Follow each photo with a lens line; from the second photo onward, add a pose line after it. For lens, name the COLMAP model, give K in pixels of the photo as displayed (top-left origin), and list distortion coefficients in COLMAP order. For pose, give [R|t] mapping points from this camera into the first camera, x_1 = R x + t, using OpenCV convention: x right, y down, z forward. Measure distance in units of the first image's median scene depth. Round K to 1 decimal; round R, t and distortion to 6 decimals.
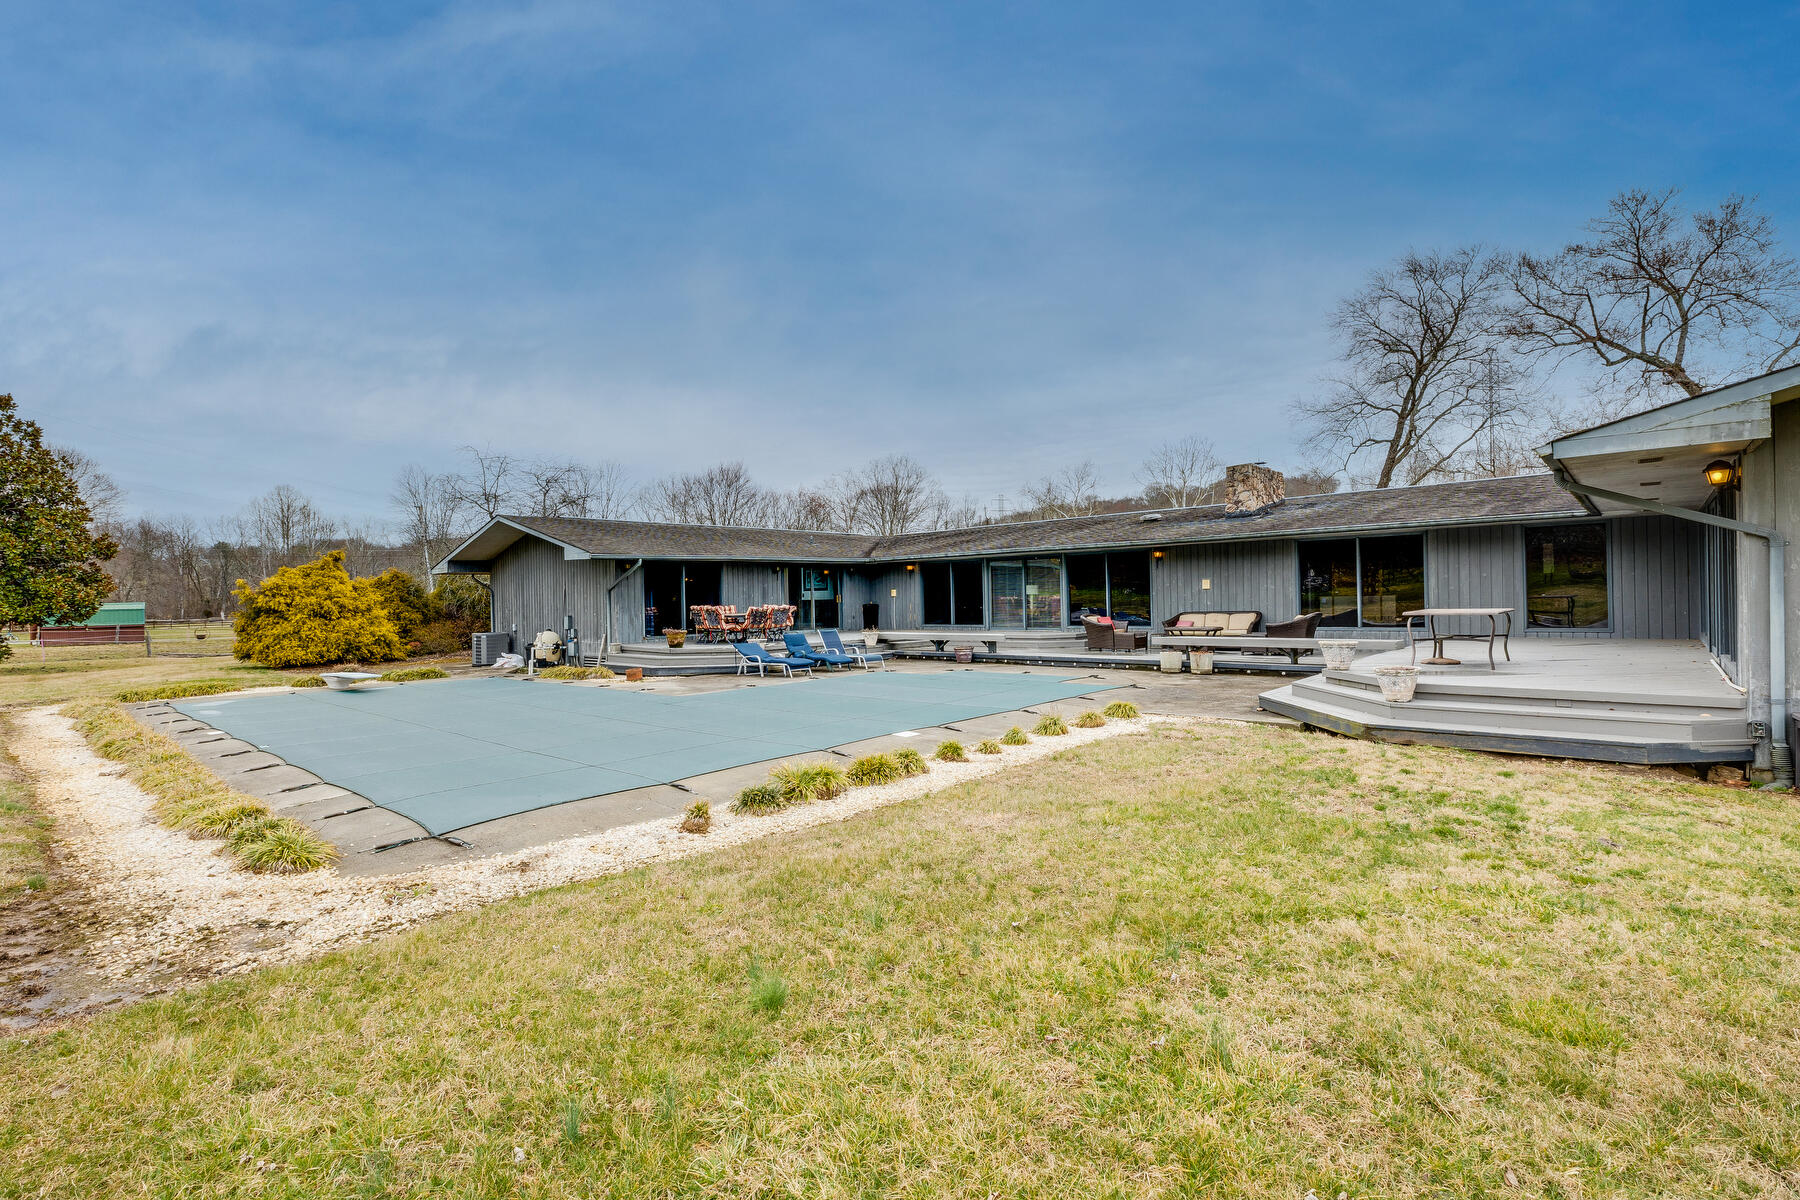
lens RADIAL K [[915.5, 0, 900.0], [0, 915.5, 600.0], [0, 0, 1]] dist [0.003143, 0.000311]
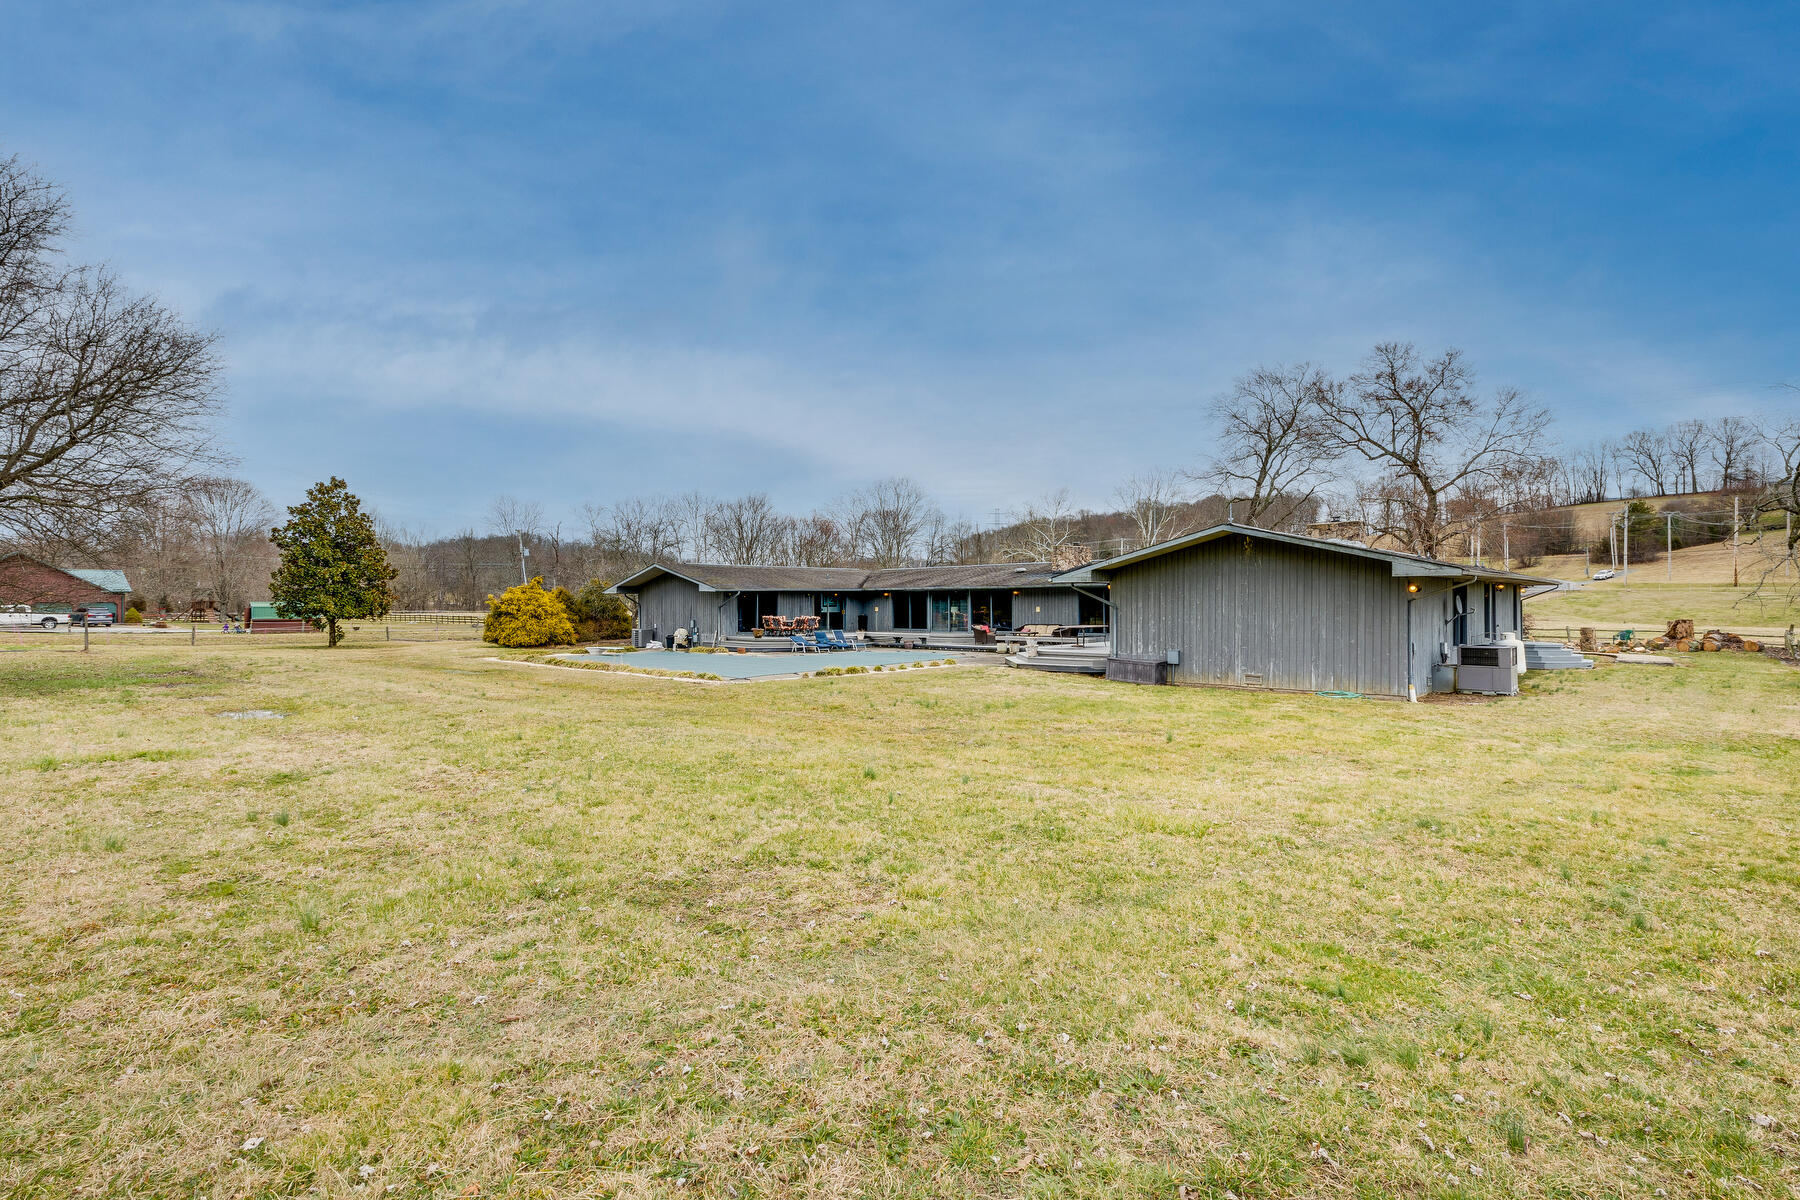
lens RADIAL K [[1056.2, 0, 900.0], [0, 1056.2, 600.0], [0, 0, 1]] dist [0.002721, 0.000616]
pose [[0.999757, 0.016840, -0.014258, 0.070630], [-0.016844, 0.999858, -0.000173, -0.027762], [0.014253, 0.000413, 0.999898, -1.034213]]
